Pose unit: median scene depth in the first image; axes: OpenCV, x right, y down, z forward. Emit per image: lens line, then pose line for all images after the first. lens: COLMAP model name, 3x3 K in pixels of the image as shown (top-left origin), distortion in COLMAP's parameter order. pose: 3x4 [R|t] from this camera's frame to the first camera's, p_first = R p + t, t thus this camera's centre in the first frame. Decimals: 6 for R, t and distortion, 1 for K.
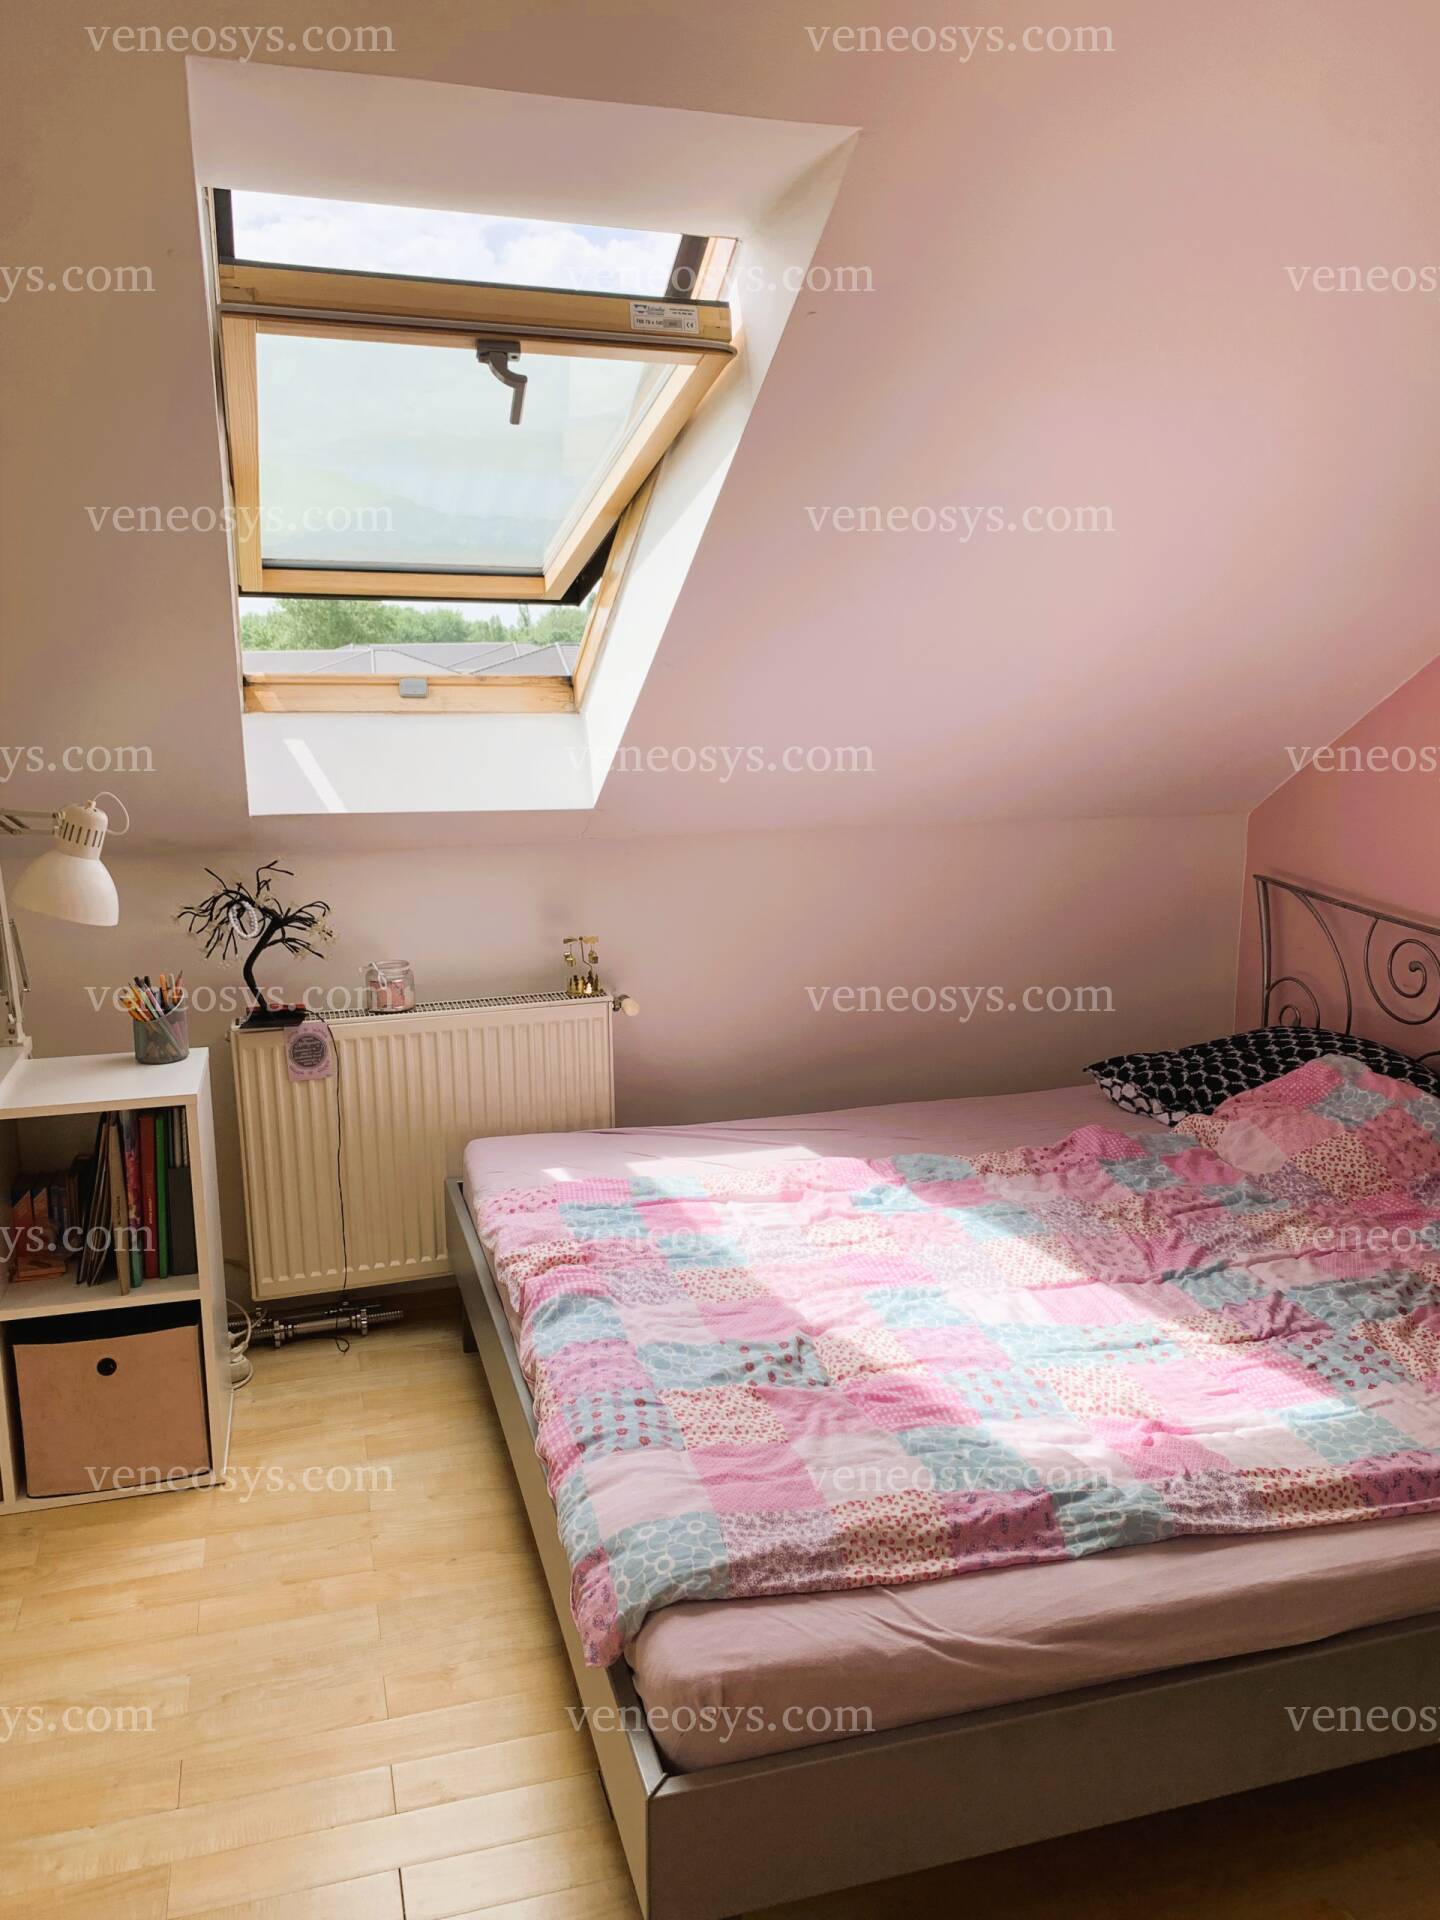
lens RADIAL K [[1451.4, 0, 720.0], [0, 1451.4, 960.0], [0, 0, 1]] dist [0.066049, -0.113227]
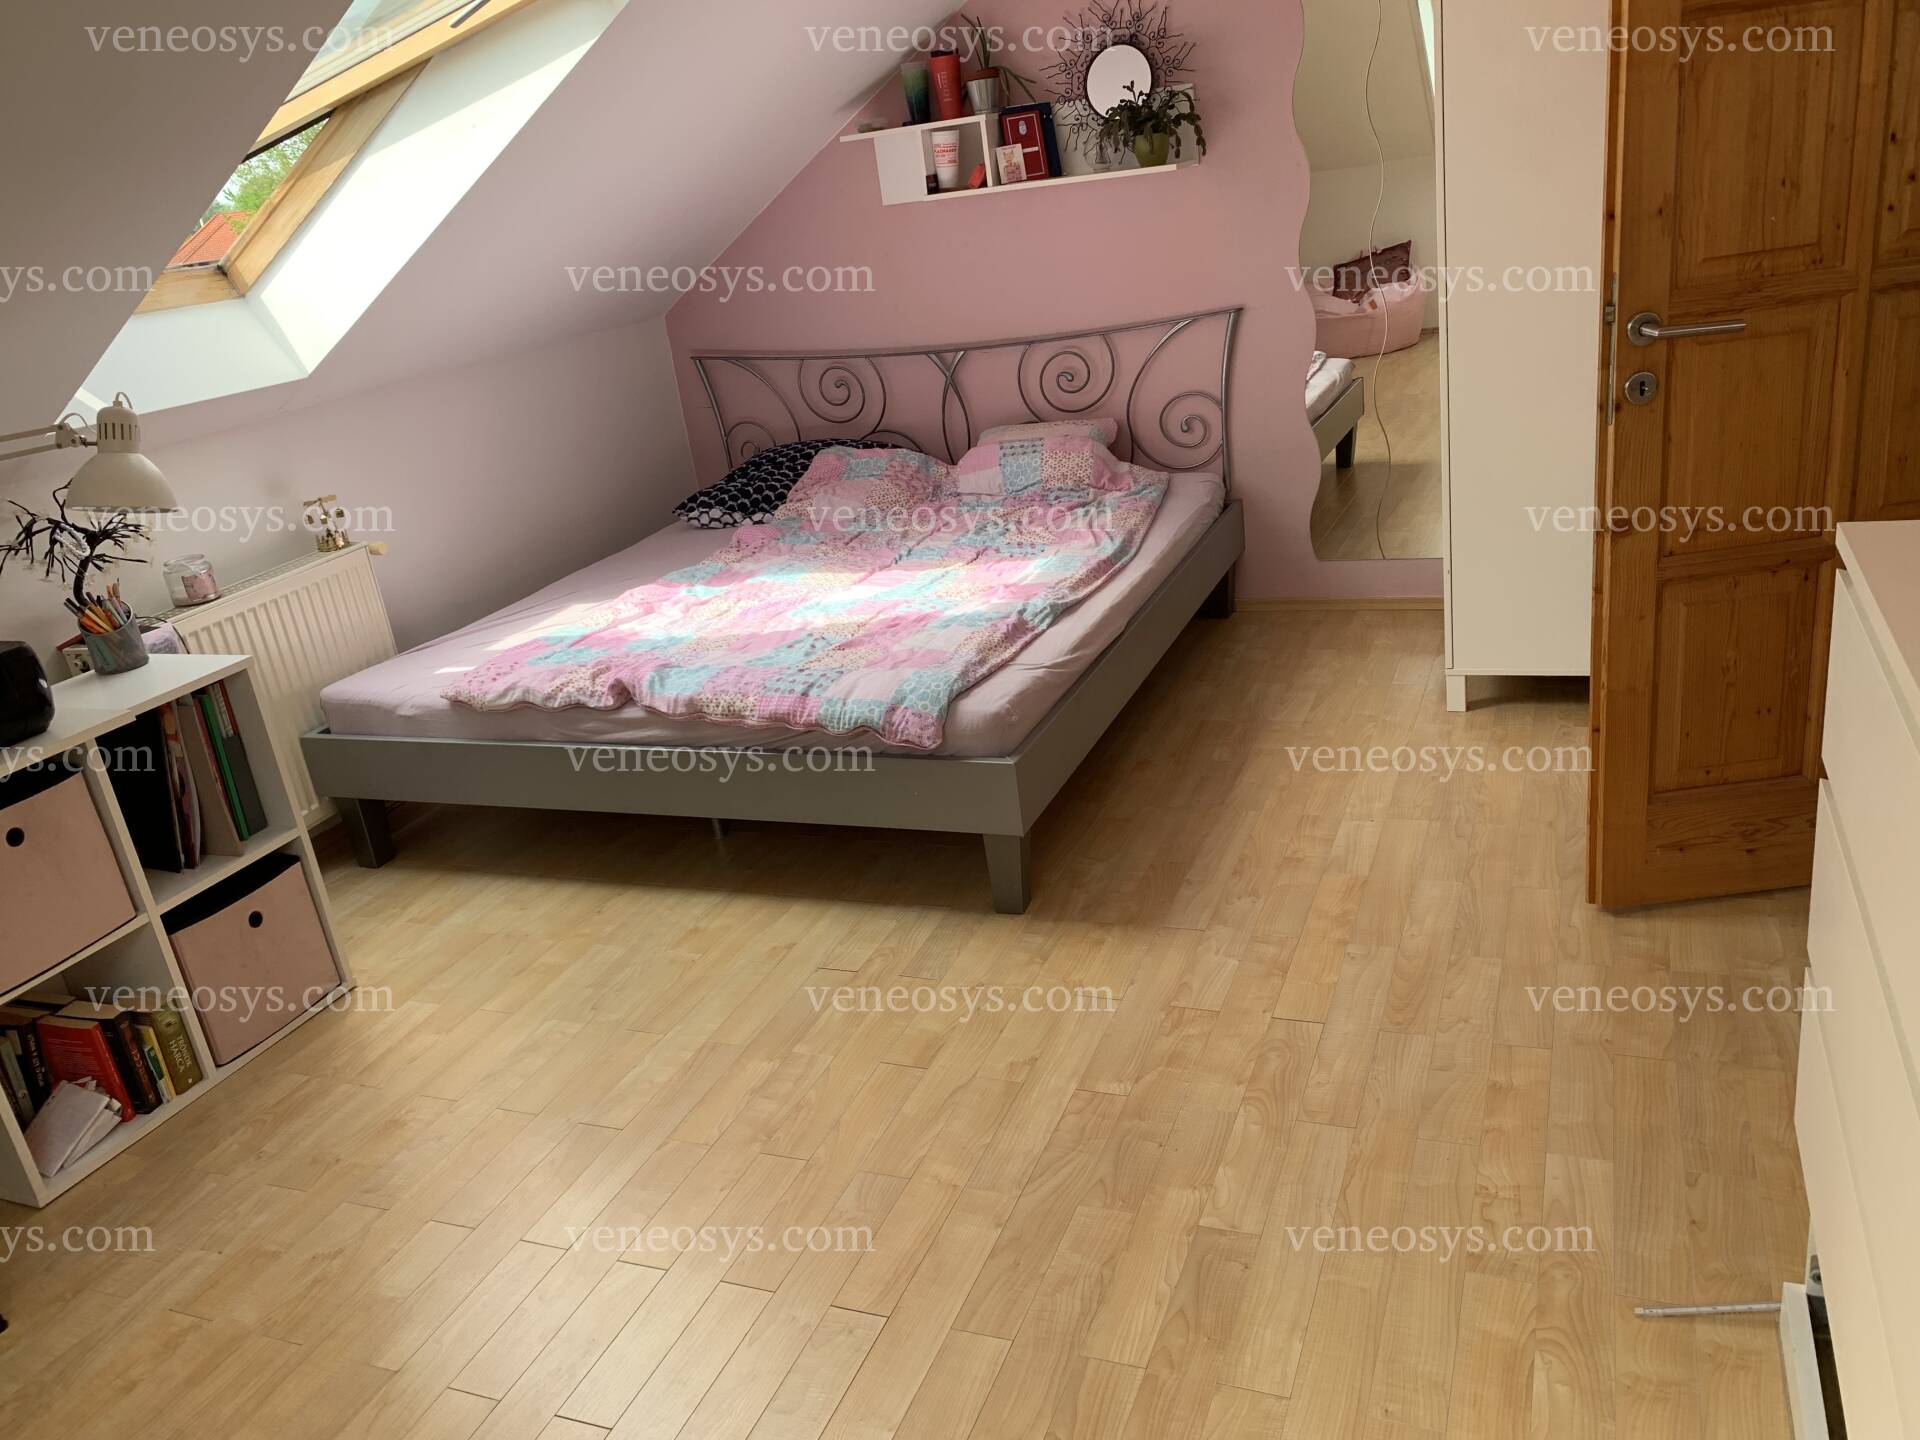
lens RADIAL K [[1451.4, 0, 985.5], [0, 1451.4, 725.1], [0, 0, 1]] dist [0.066049, -0.113227]
pose [[0.612405, -0.354289, 0.706710, -0.884779], [0.272646, 0.933761, 0.231850, 0.036050], [-0.742040, 0.050696, 0.668436, -0.176534]]
